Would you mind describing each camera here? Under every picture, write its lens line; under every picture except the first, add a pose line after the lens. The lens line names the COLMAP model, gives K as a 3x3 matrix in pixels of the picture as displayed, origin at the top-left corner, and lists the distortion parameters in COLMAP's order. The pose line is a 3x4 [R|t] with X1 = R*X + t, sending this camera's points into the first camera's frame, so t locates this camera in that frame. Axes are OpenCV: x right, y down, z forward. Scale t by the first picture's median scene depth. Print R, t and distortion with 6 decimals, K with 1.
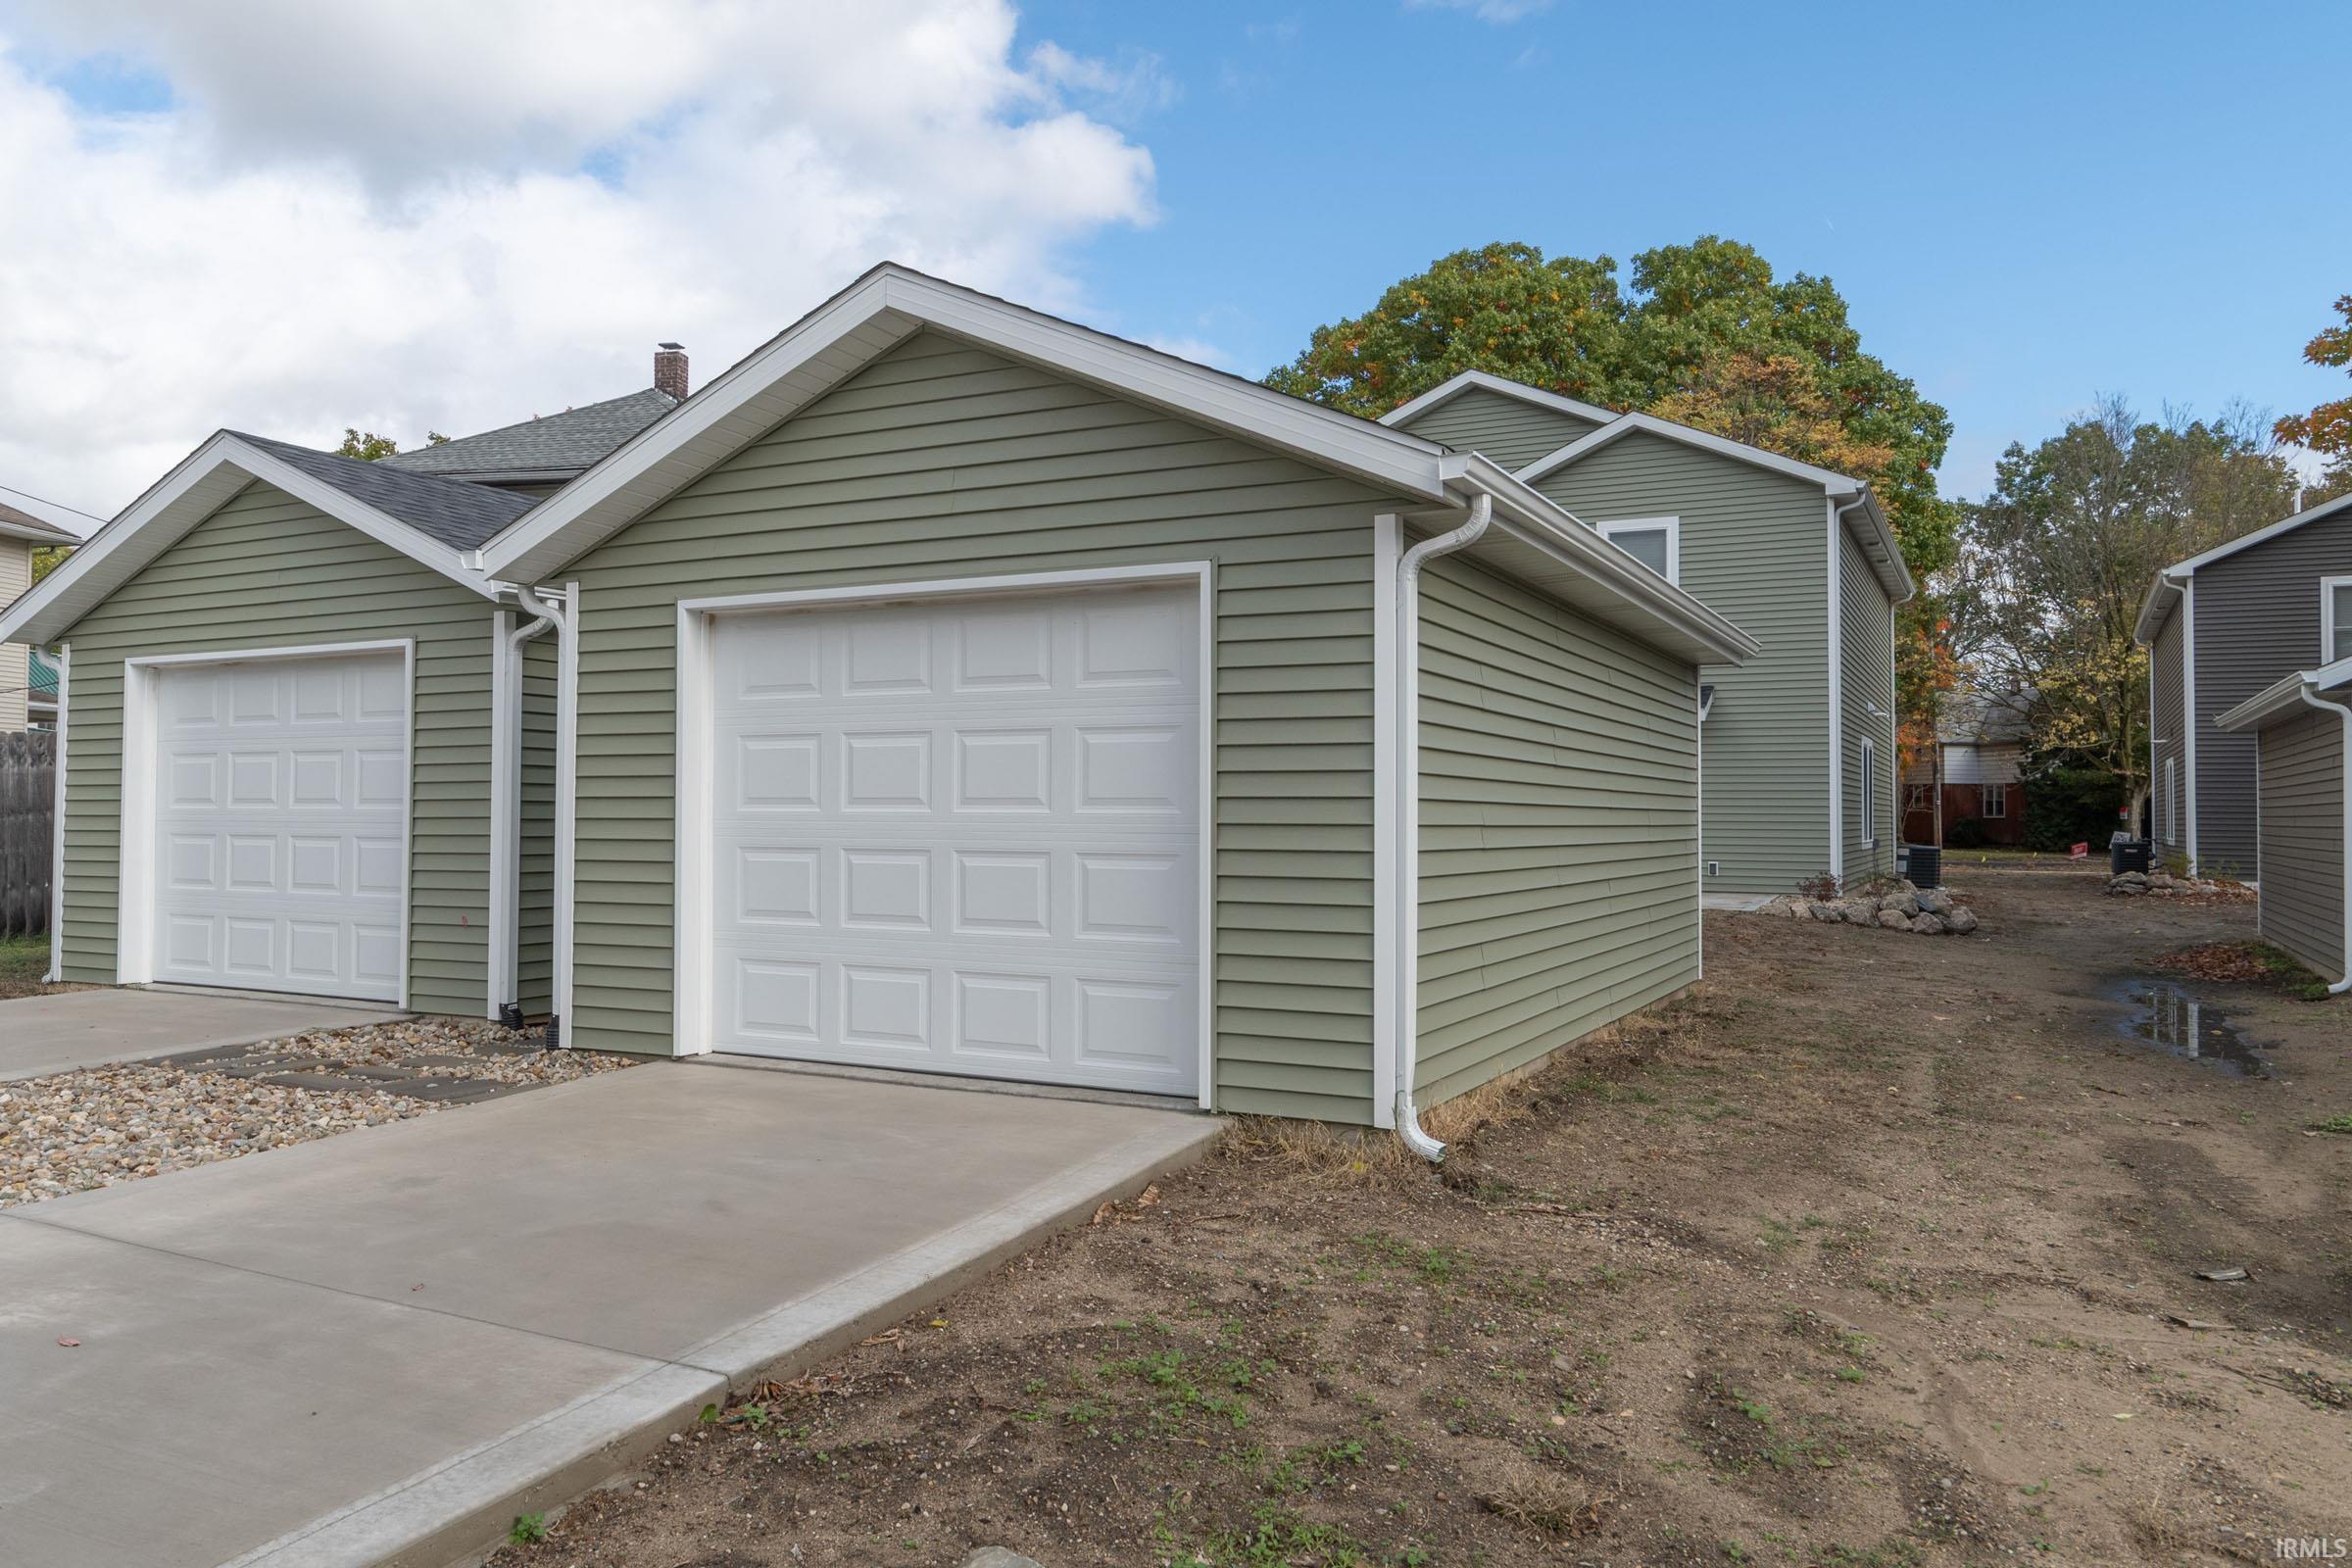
lens RADIAL K [[1639.6, 0, 1167.1], [0, 1639.6, 771.8], [0, 0, 1]] dist [0.020717, -0.020087]
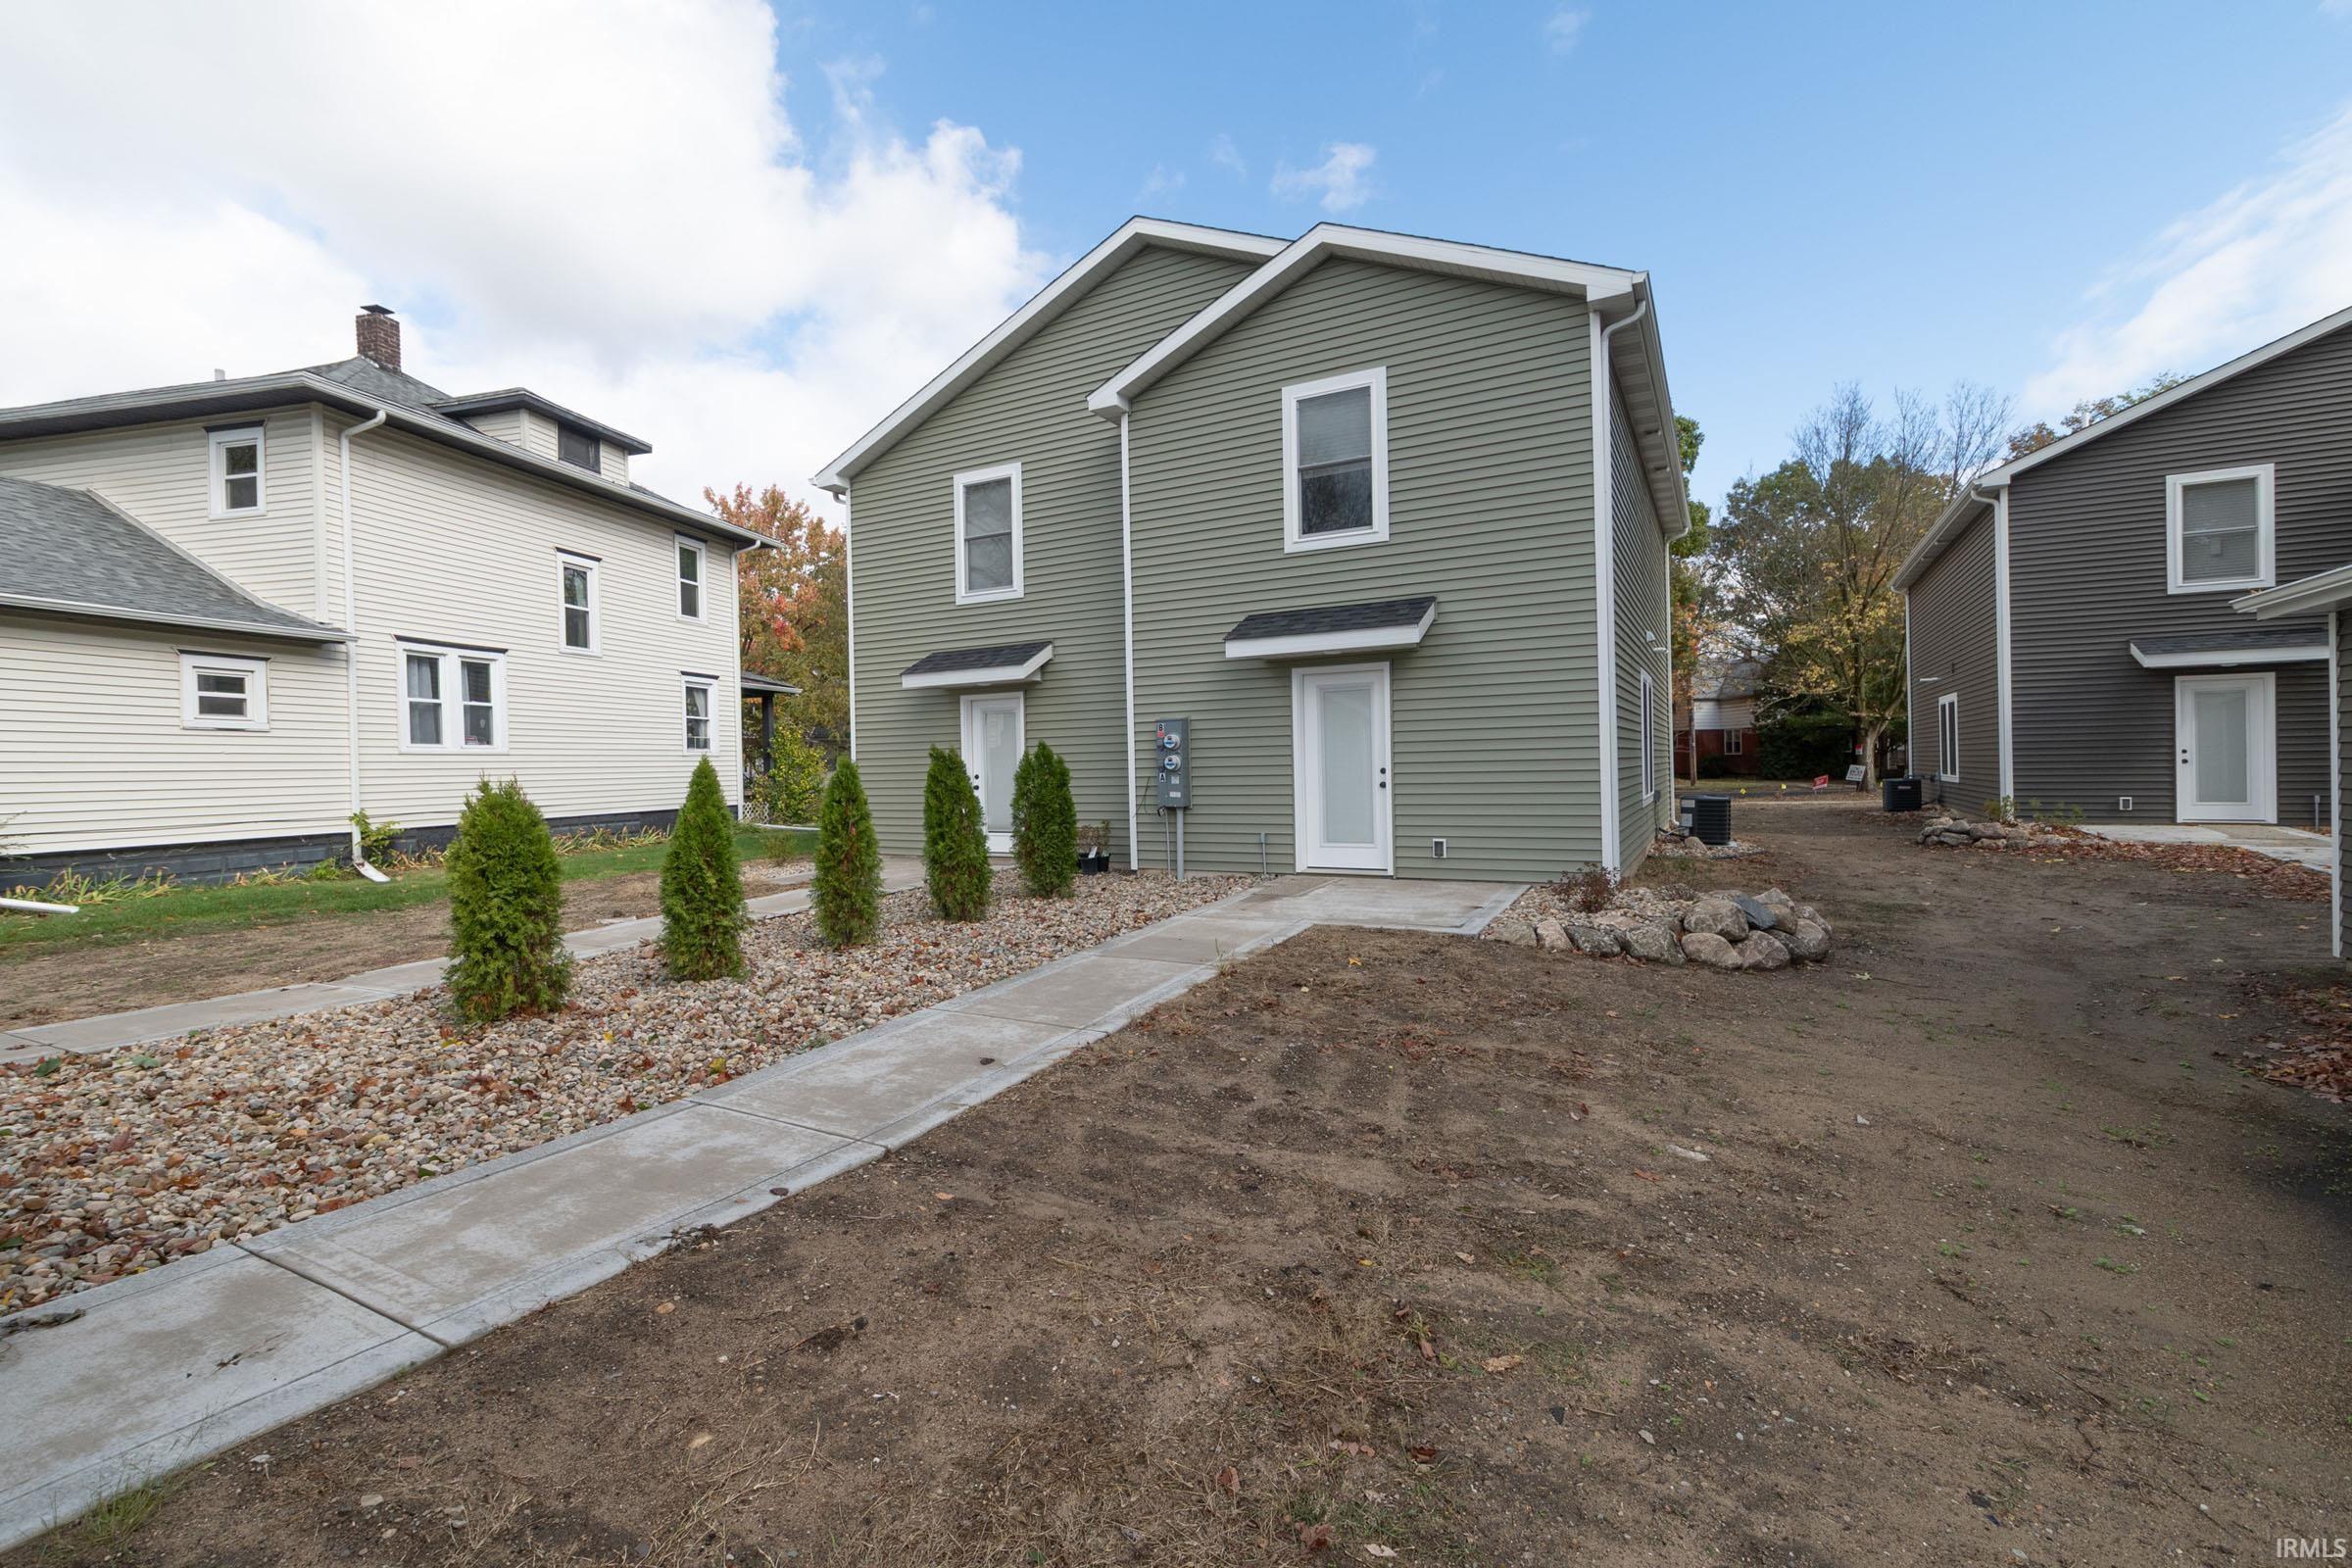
lens RADIAL K [[1029.6, 0, 1152.9], [0, 1029.6, 775.1], [0, 0, 1]] dist [0.001653, -0.000921]
pose [[0.999044, -0.028085, -0.033505, 0.254563], [0.029246, 0.998970, 0.034680, 0.008136], [0.032497, -0.035627, 0.998837, 0.622537]]
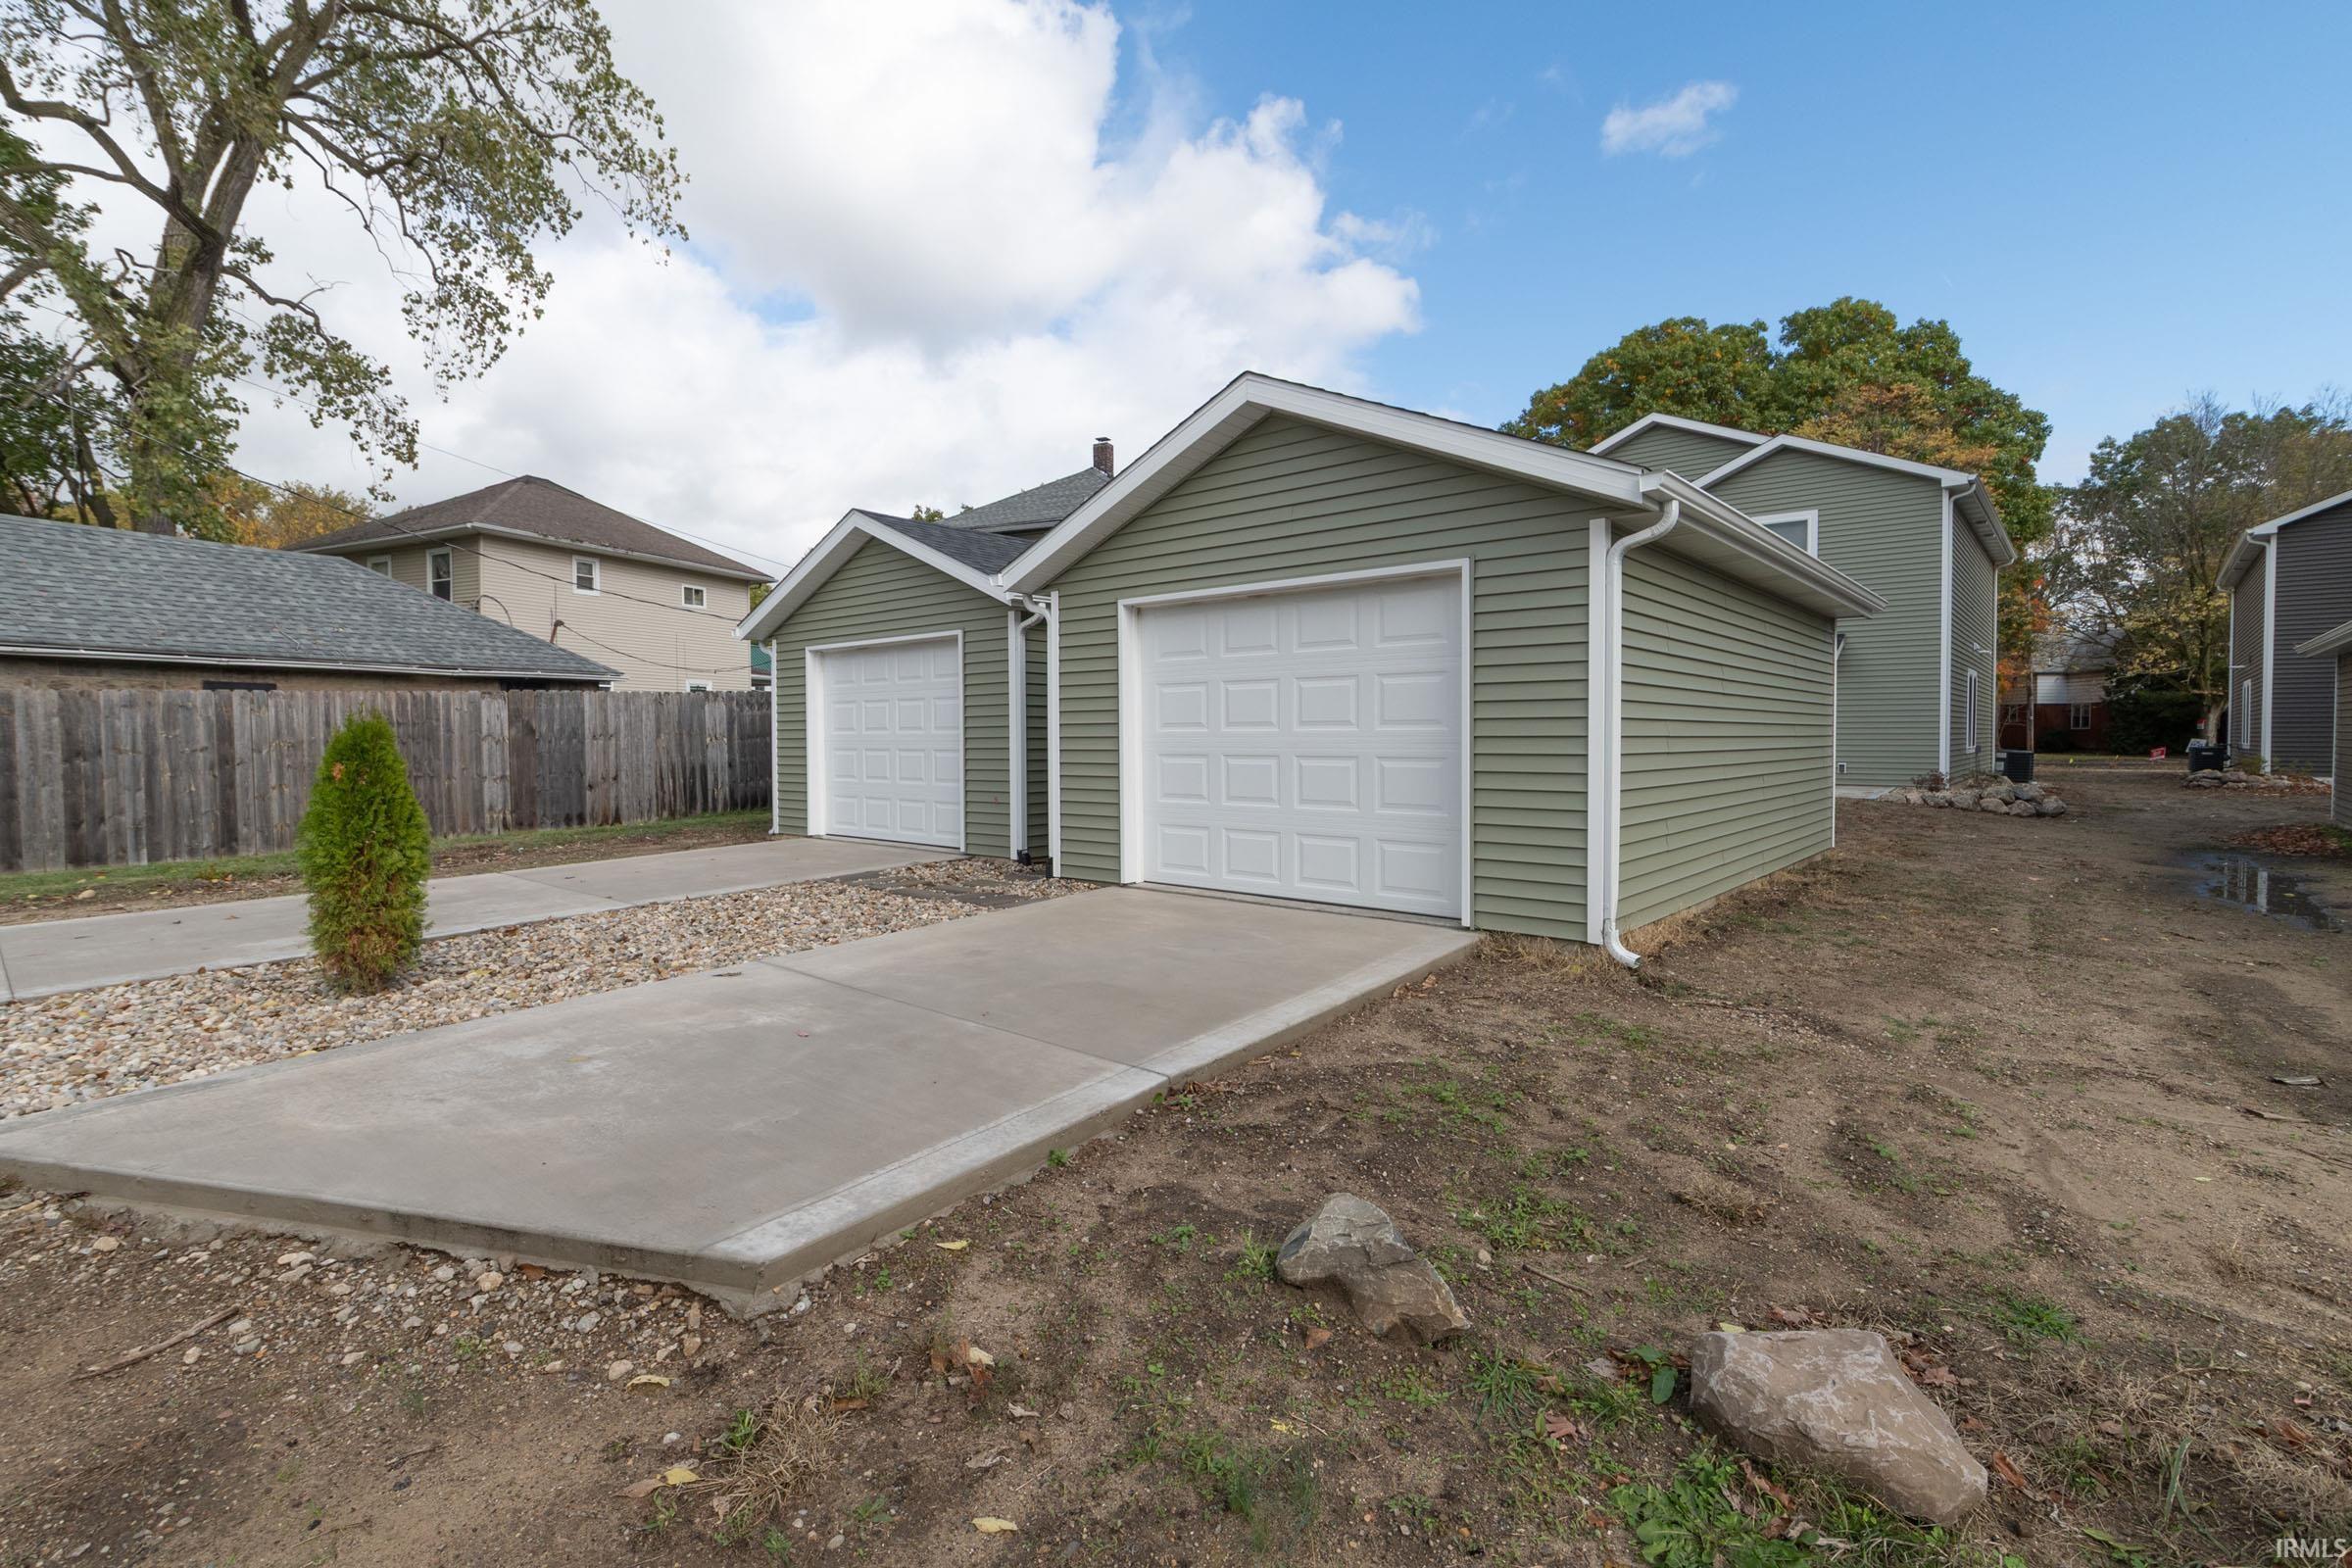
lens RADIAL K [[1069.7, 0, 1162.7], [0, 1069.7, 763.9], [0, 0, 1]] dist [0.001060, 0.001419]
pose [[0.970806, -0.002365, -0.239854, -0.003973], [0.015299, 0.998526, 0.052079, 0.000657], [0.239377, -0.054228, 0.969411, -0.002013]]
